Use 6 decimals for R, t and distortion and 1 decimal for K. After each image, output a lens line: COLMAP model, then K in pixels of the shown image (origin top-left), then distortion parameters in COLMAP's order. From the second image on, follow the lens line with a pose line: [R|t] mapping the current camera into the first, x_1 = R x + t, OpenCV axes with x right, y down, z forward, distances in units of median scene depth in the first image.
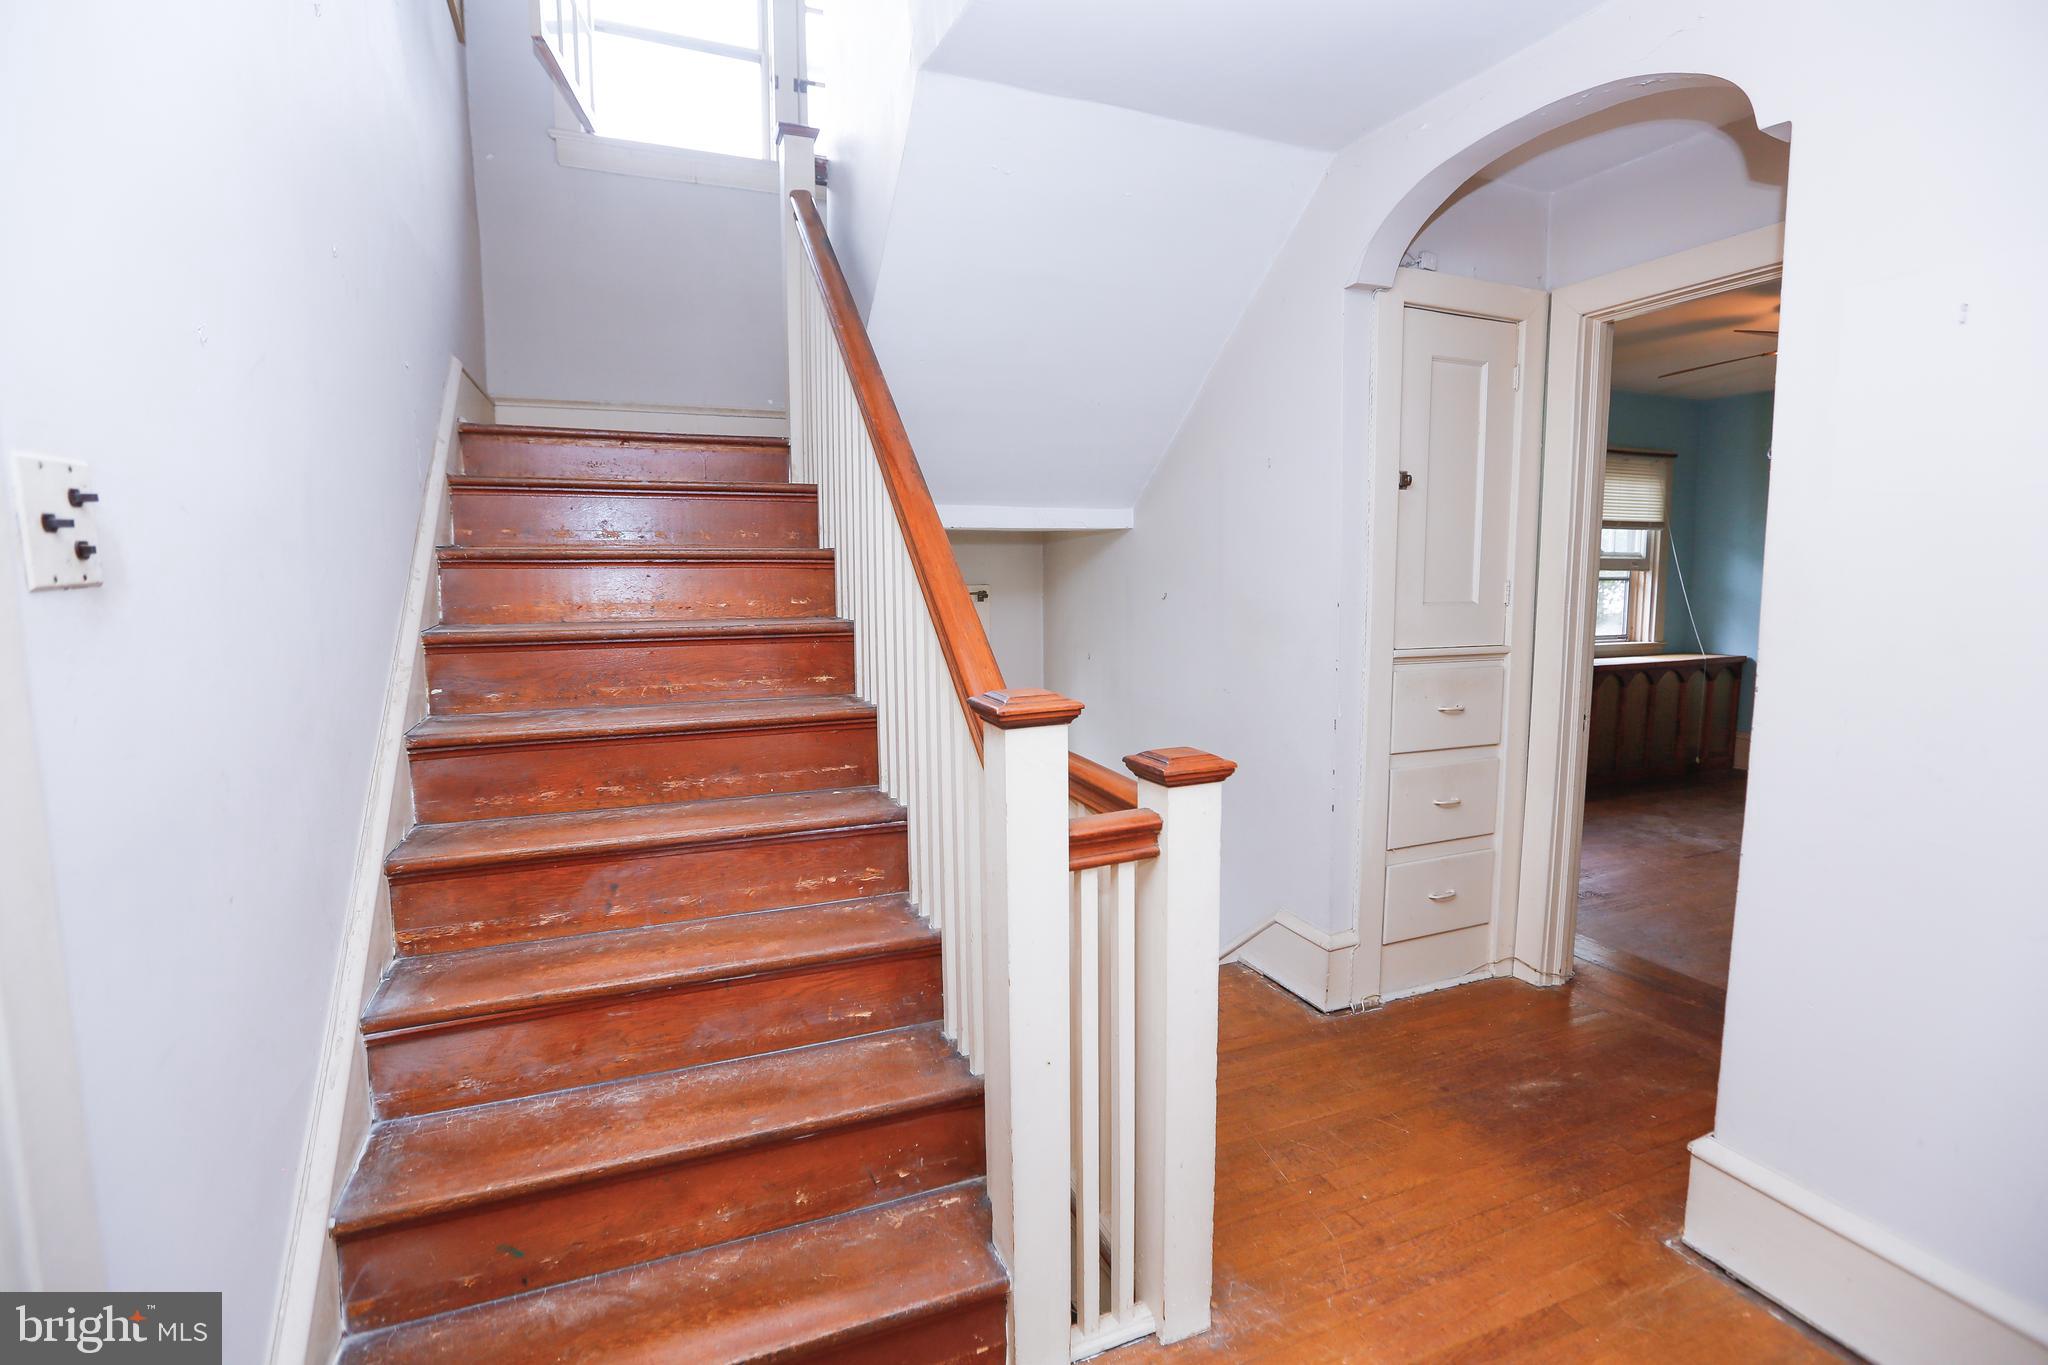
lens RADIAL K [[927.4, 0, 1012.3], [0, 927.4, 676.0], [0, 0, 1]] dist [-0.061706, 0.023628]
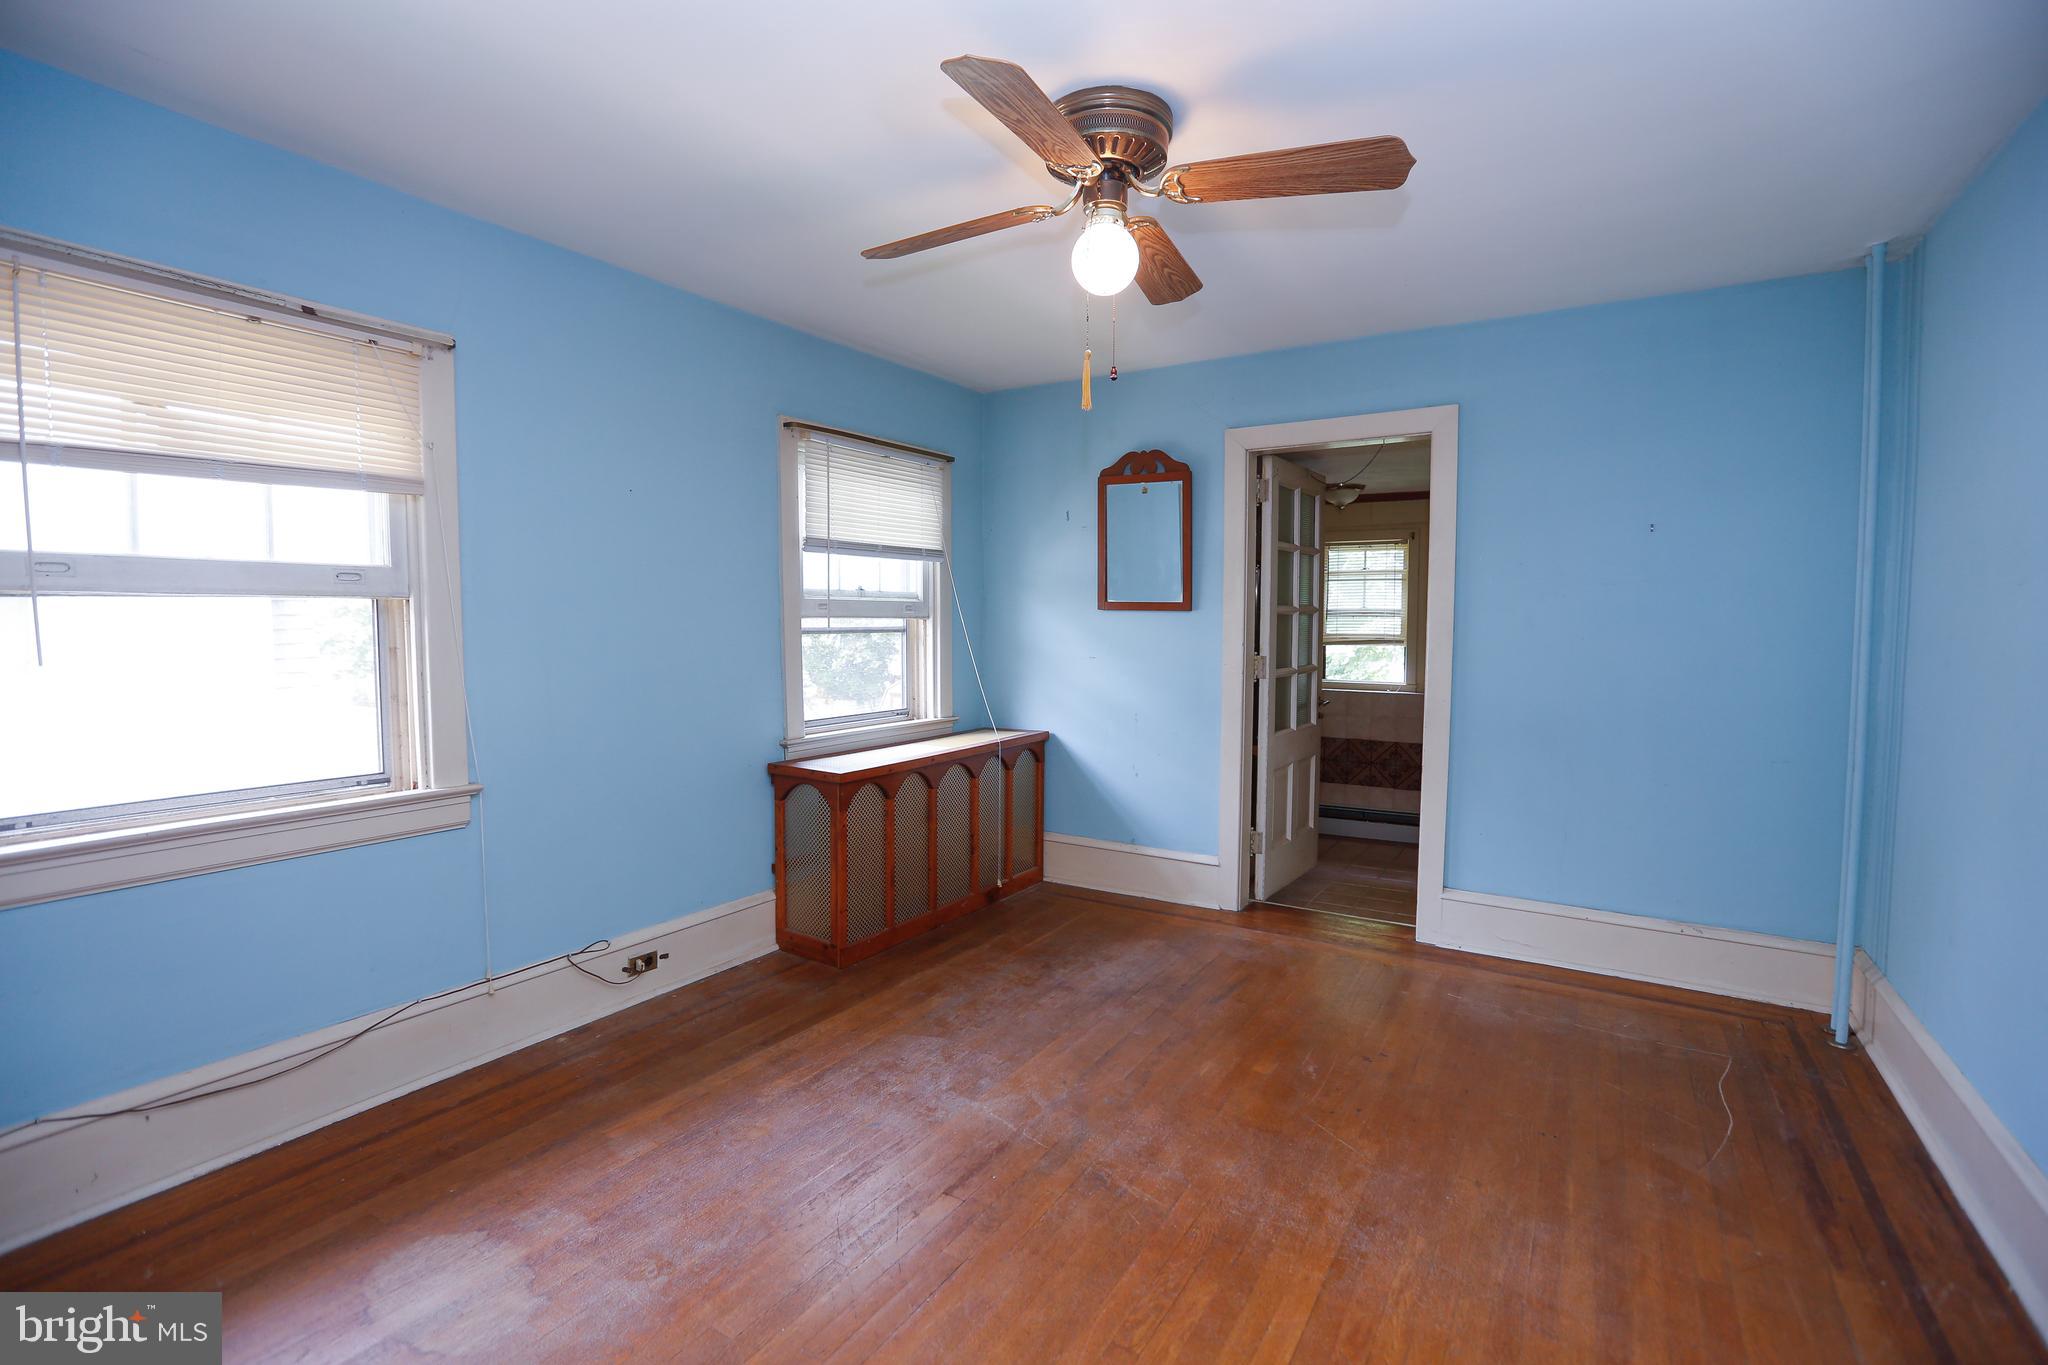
lens RADIAL K [[927.4, 0, 1012.3], [0, 927.4, 676.0], [0, 0, 1]] dist [-0.061706, 0.023628]
pose [[0.805734, -0.027917, 0.591619, 0.329754], [0.060091, 0.997587, -0.034765, -0.042641], [-0.589221, 0.063563, 0.805468, 0.383667]]
